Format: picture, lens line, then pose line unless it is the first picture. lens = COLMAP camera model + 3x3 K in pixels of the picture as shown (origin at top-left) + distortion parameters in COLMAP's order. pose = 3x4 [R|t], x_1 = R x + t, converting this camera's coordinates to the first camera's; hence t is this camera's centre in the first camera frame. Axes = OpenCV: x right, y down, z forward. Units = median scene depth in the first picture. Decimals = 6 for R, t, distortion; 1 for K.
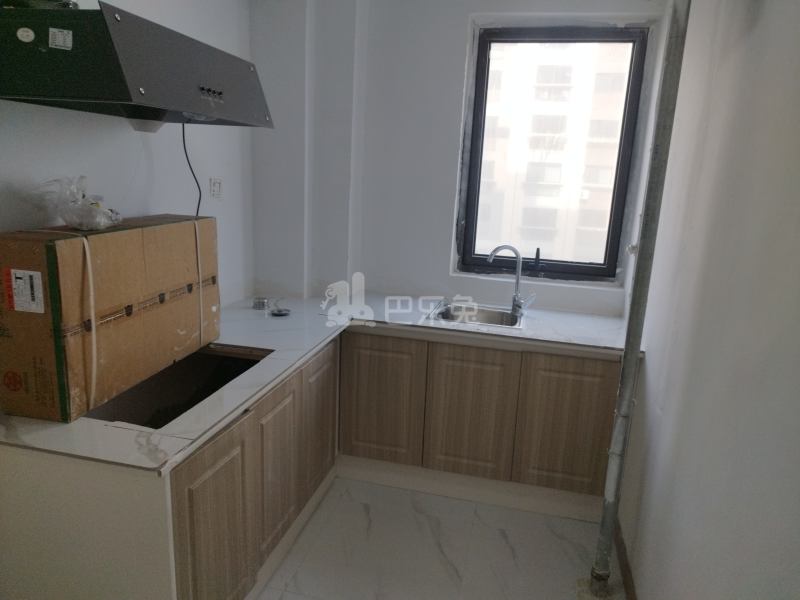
lens RADIAL K [[563.3, 0, 410.6], [0, 563.3, 297.3], [0, 0, 1]] dist [0.000412, -0.004334]
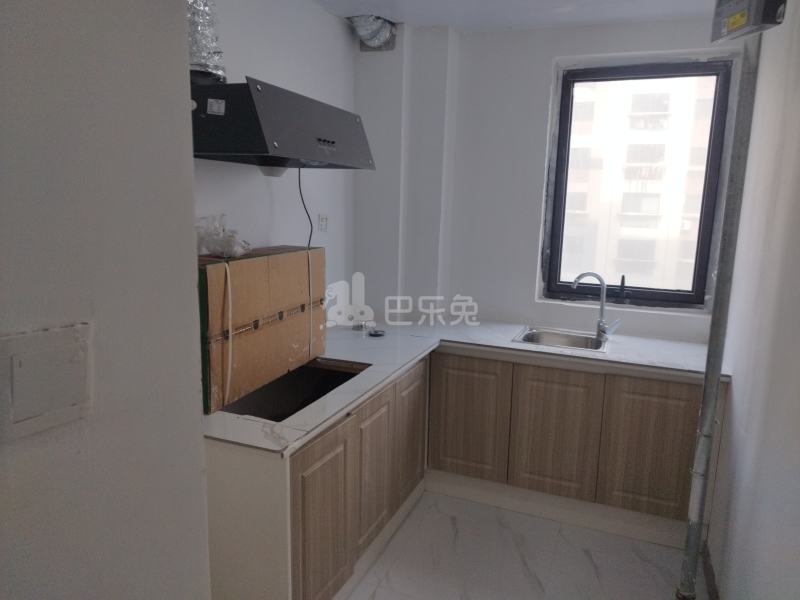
lens RADIAL K [[565.1, 0, 404.4], [0, 565.1, 298.3], [0, 0, 1]] dist [0.018947, -0.047662]
pose [[0.985981, 0.003780, -0.166817, 0.007410], [-0.013636, 0.998225, -0.057979, 0.023241], [0.166302, 0.059441, 0.984282, -0.092436]]
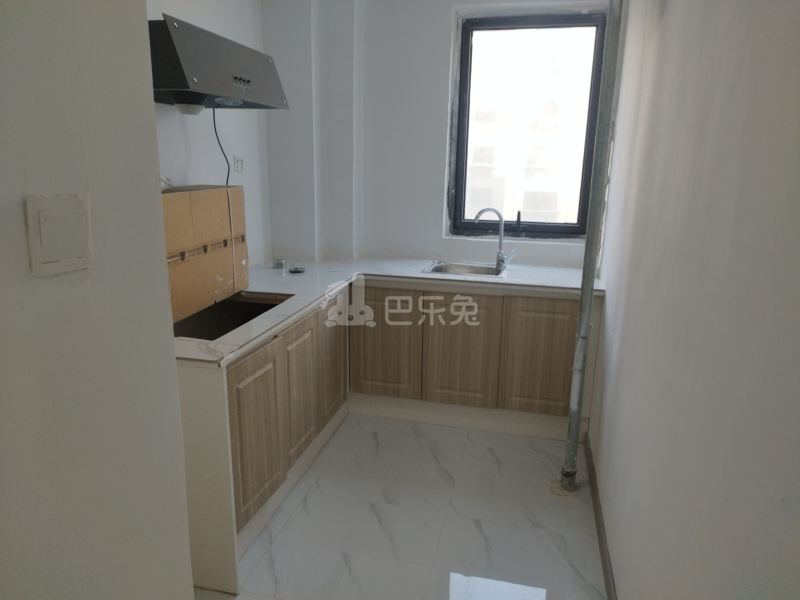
lens RADIAL K [[565.1, 0, 404.4], [0, 565.1, 298.3], [0, 0, 1]] dist [0.018947, -0.047662]
pose [[0.999482, -0.025339, -0.019846, 0.015362], [0.025702, 0.999503, 0.018256, 0.075310], [0.019374, -0.018756, 0.999636, -0.185301]]
